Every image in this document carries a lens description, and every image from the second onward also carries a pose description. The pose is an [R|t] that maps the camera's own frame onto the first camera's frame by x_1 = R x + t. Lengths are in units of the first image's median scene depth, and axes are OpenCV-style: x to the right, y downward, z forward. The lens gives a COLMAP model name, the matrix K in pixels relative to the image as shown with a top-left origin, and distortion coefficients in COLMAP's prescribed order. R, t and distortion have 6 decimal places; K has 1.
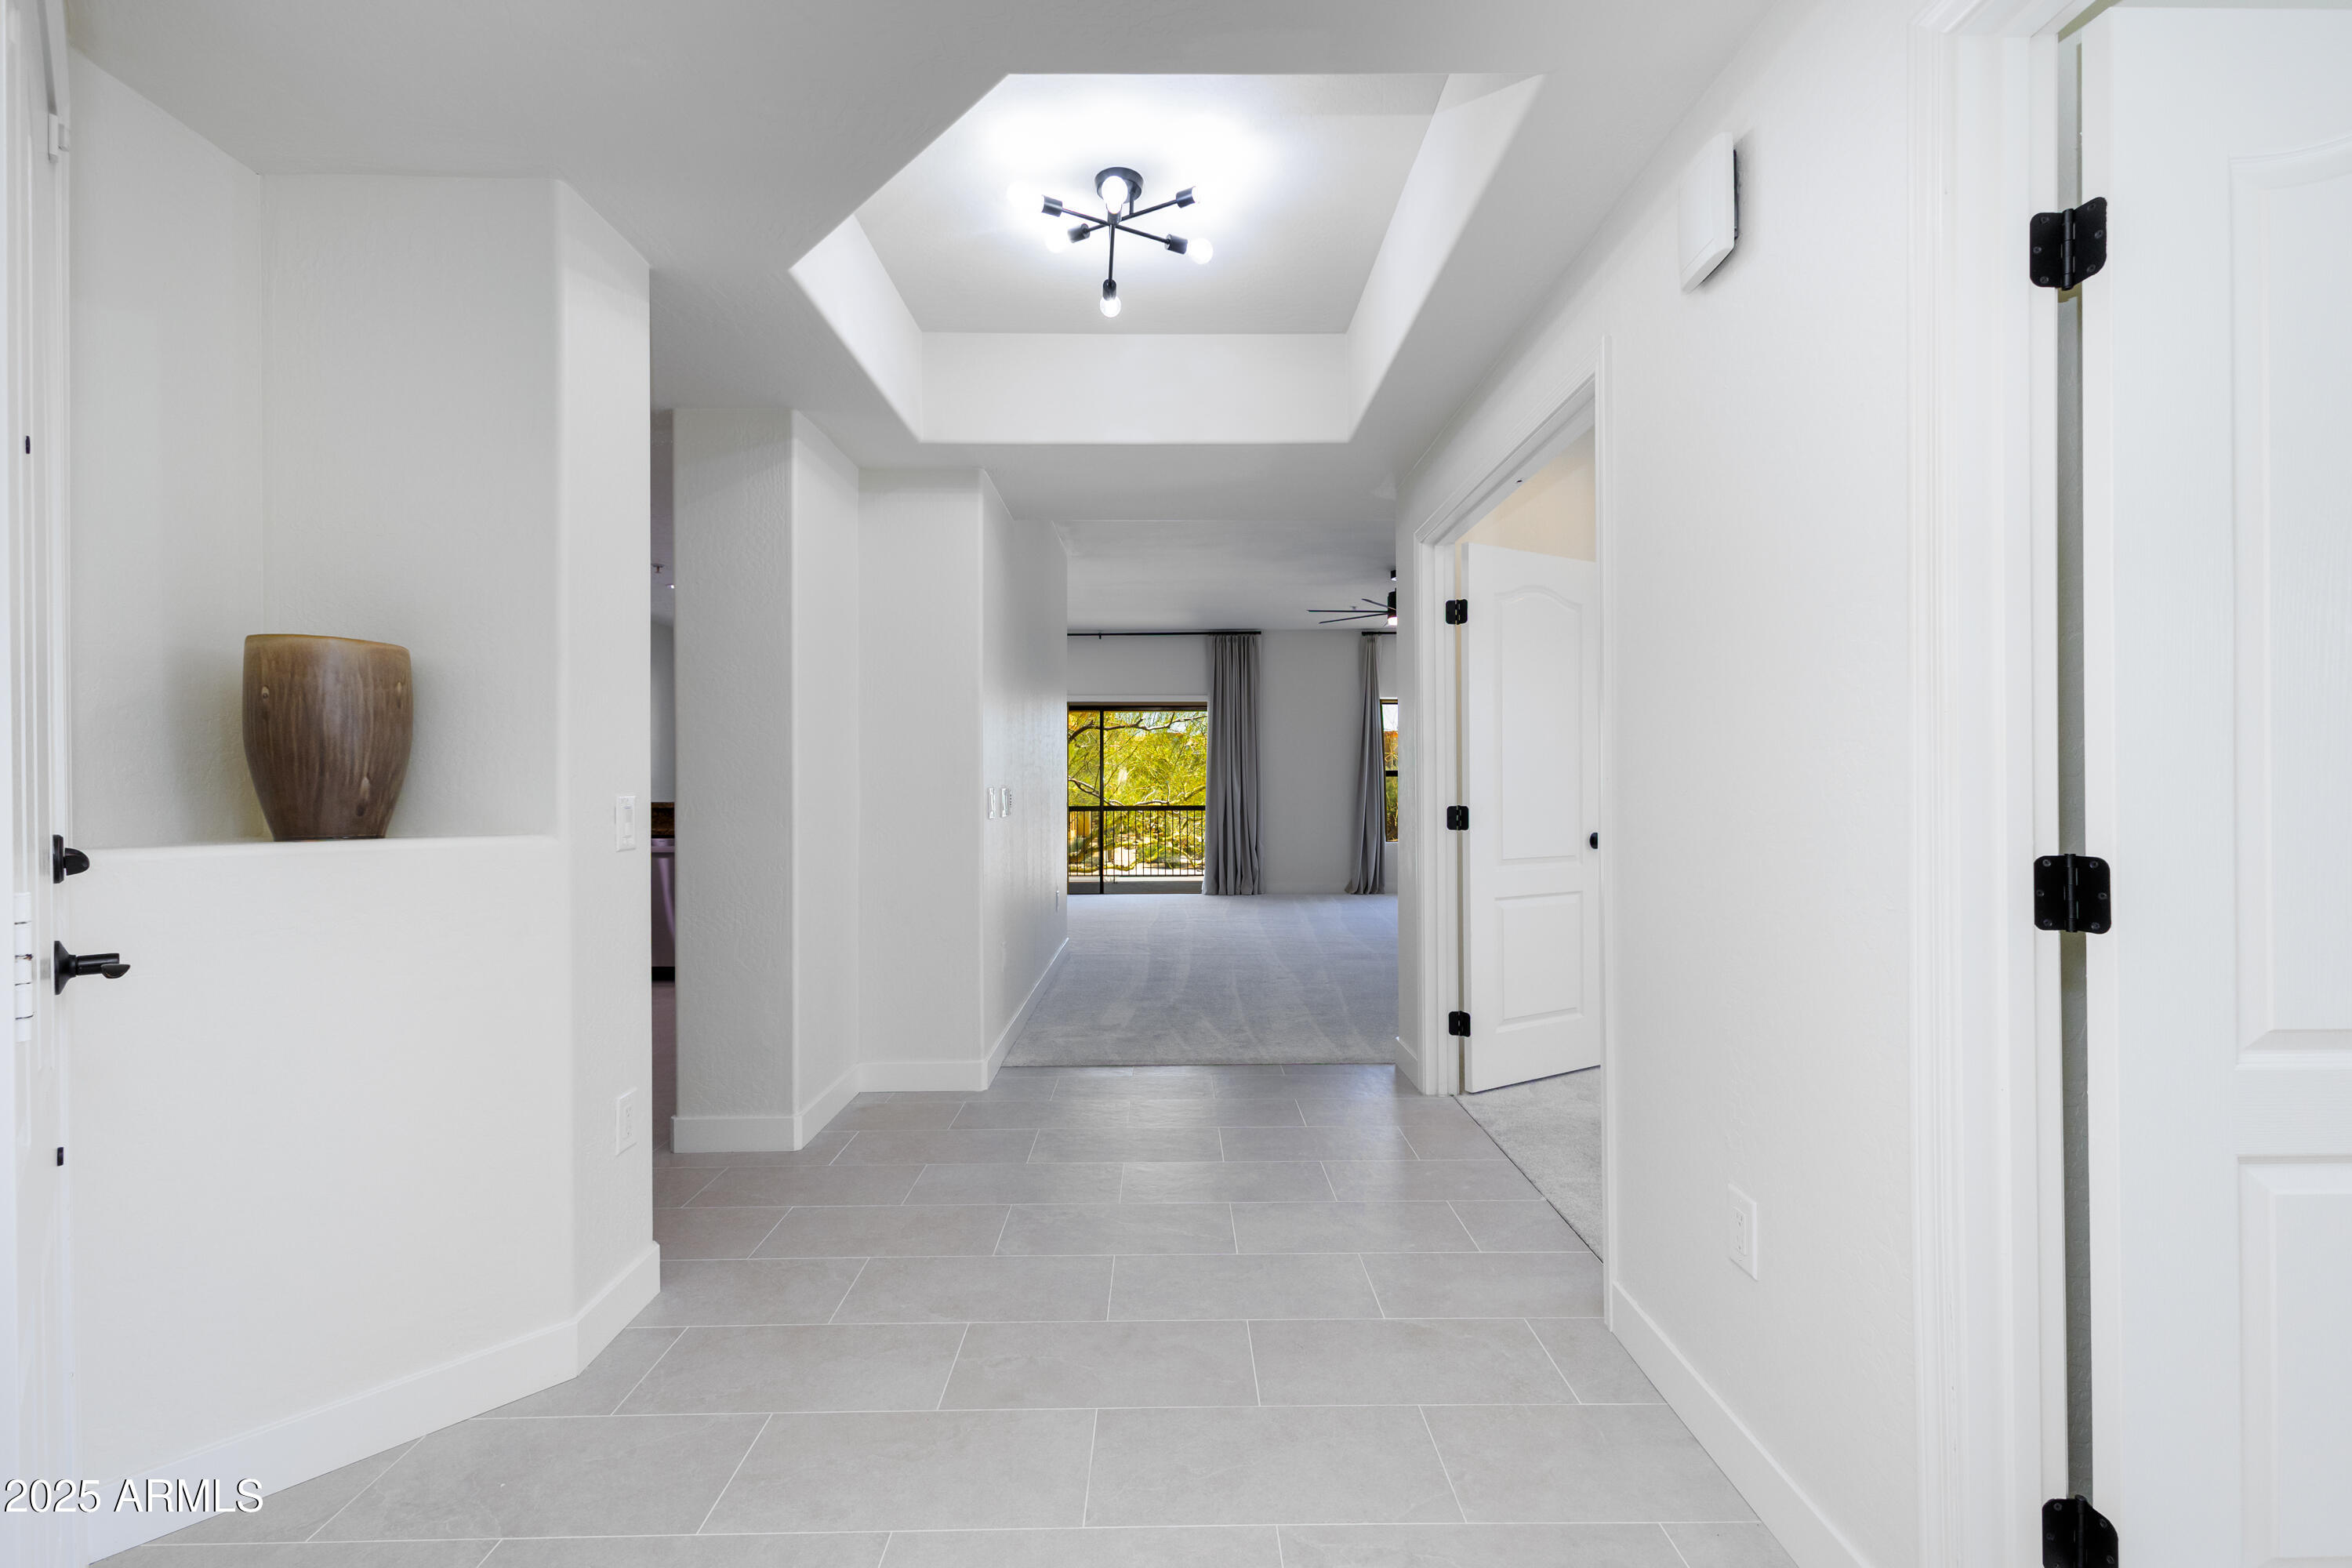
lens RADIAL K [[1011.8, 0, 1175.4], [0, 1011.8, 783.4], [0, 0, 1]] dist [0.002402, -0.000221]
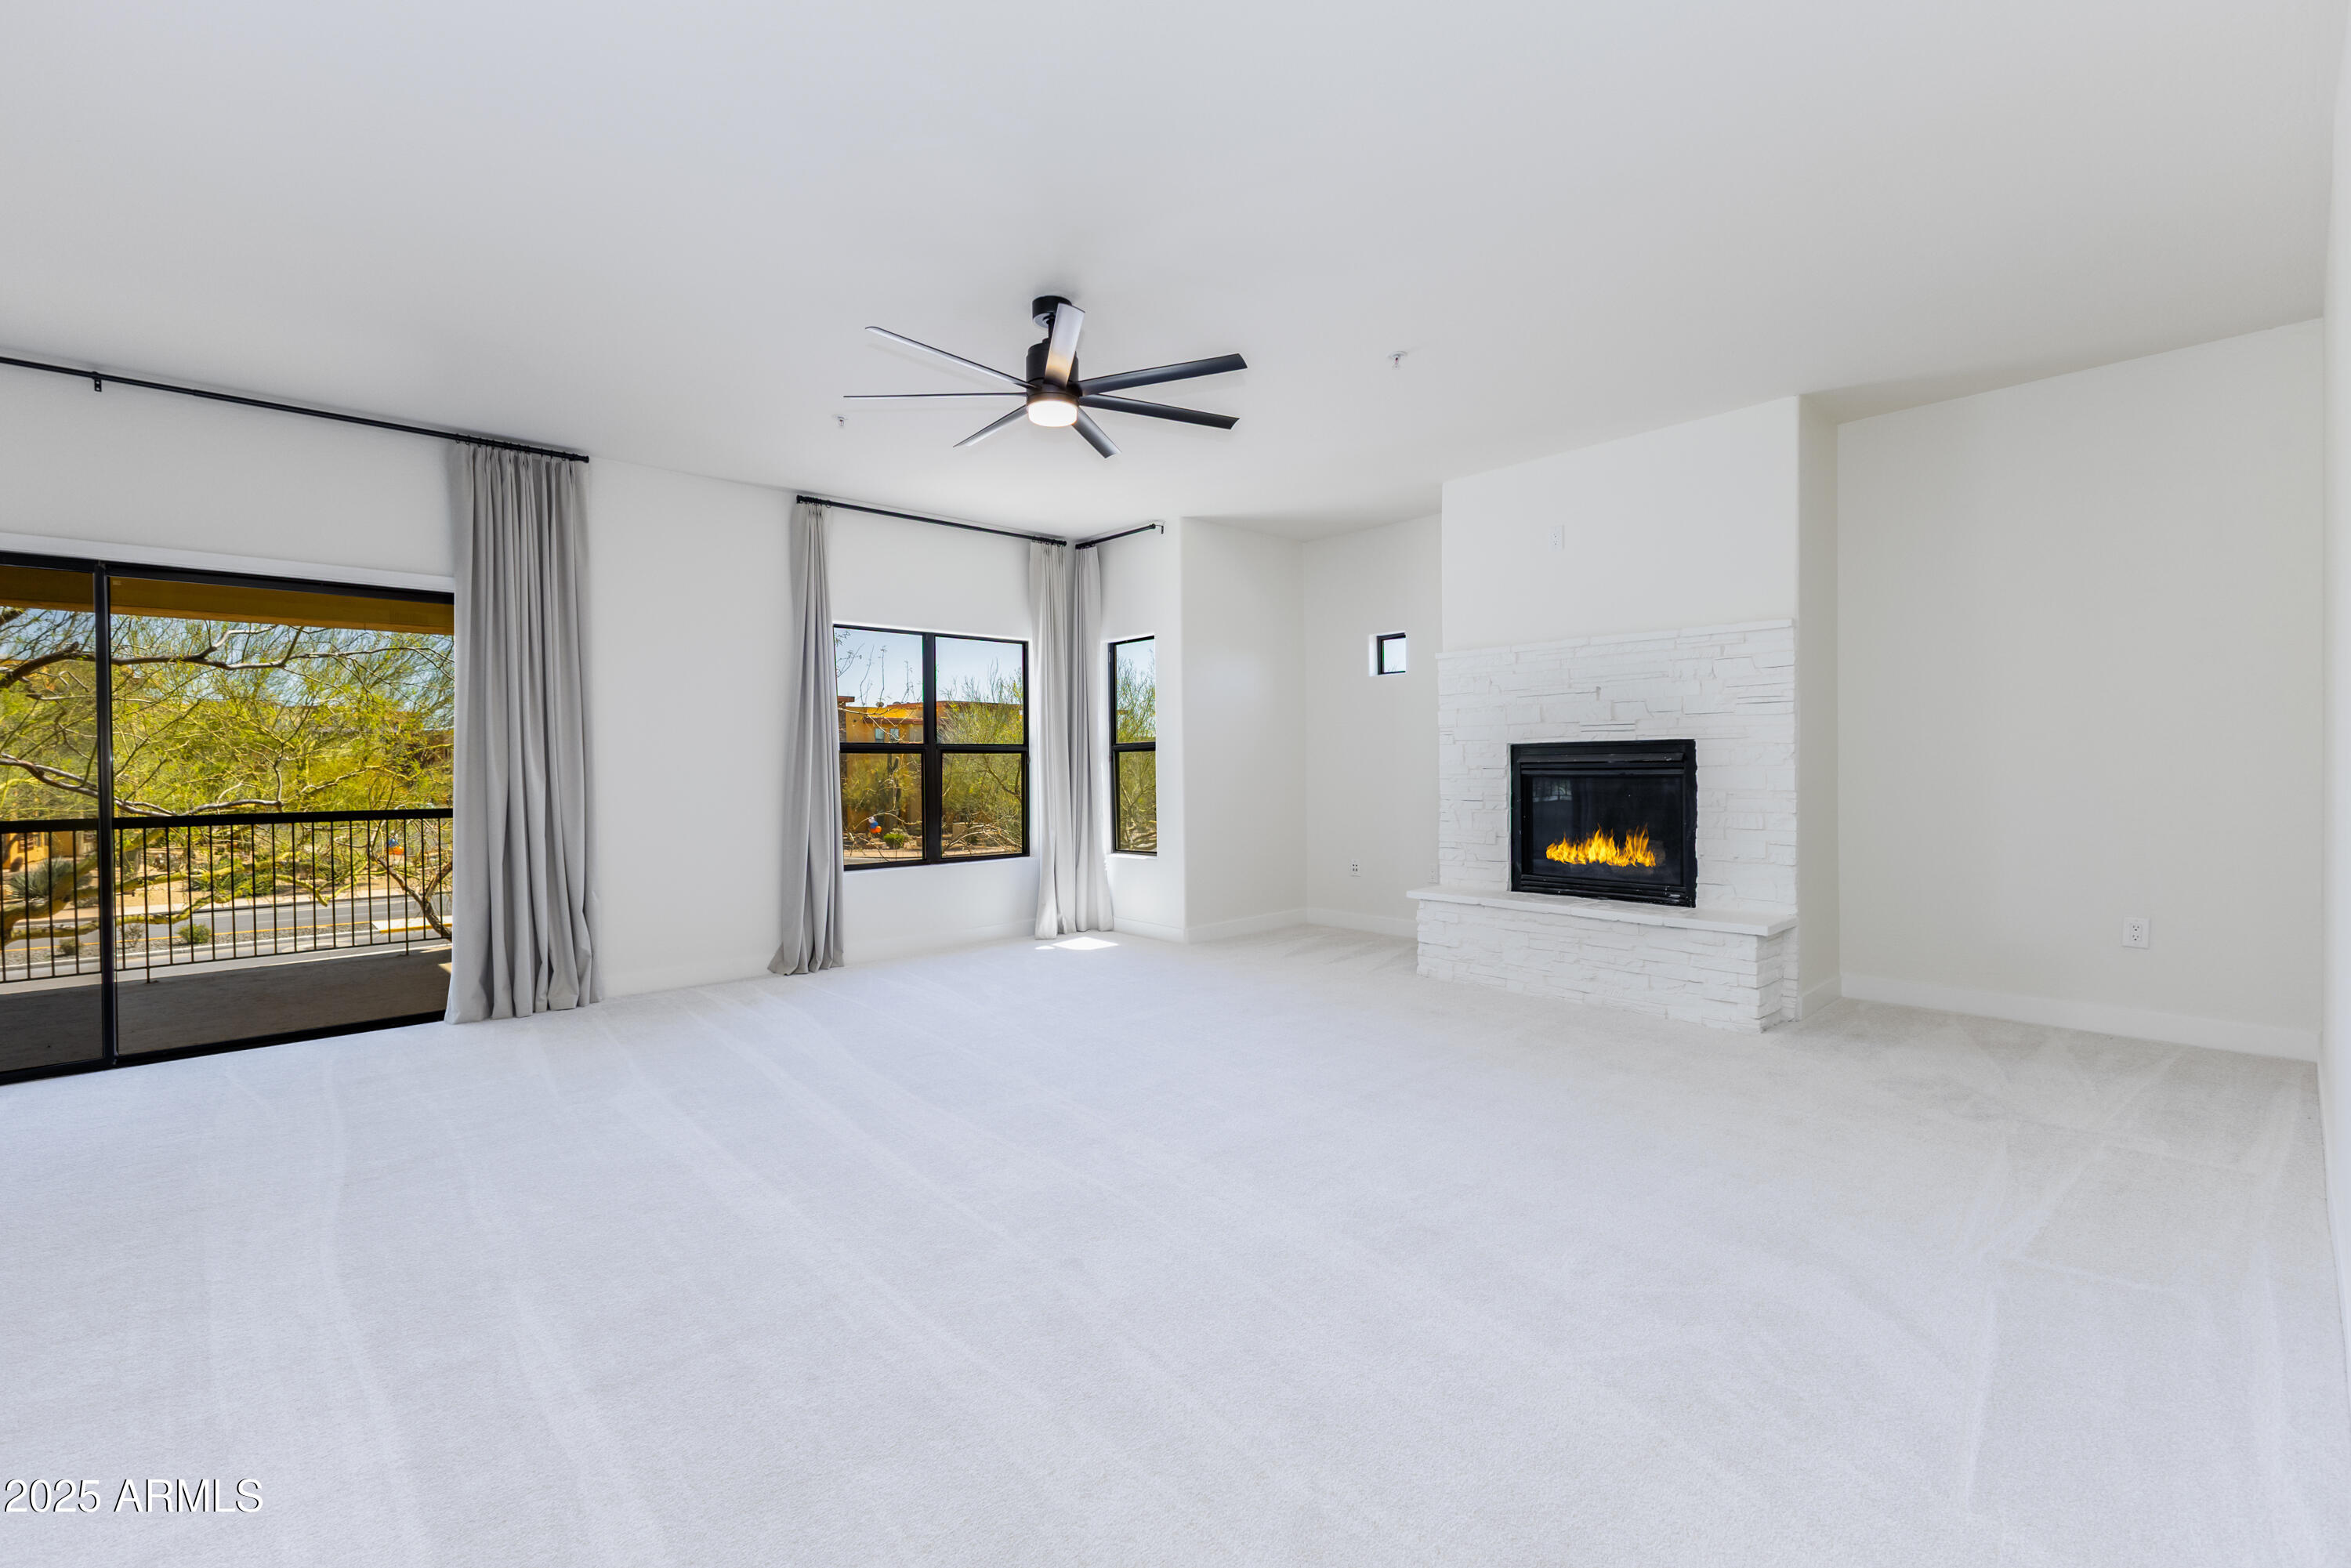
lens RADIAL K [[1011.4, 0, 1190.7], [0, 1011.4, 786.0], [0, 0, 1]] dist [0.002402, -0.000221]
pose [[0.732732, -0.013223, 0.680388, -0.035039], [0.000579, 0.999823, 0.018807, -0.002587], [-0.680517, -0.013387, 0.732610, 0.449901]]
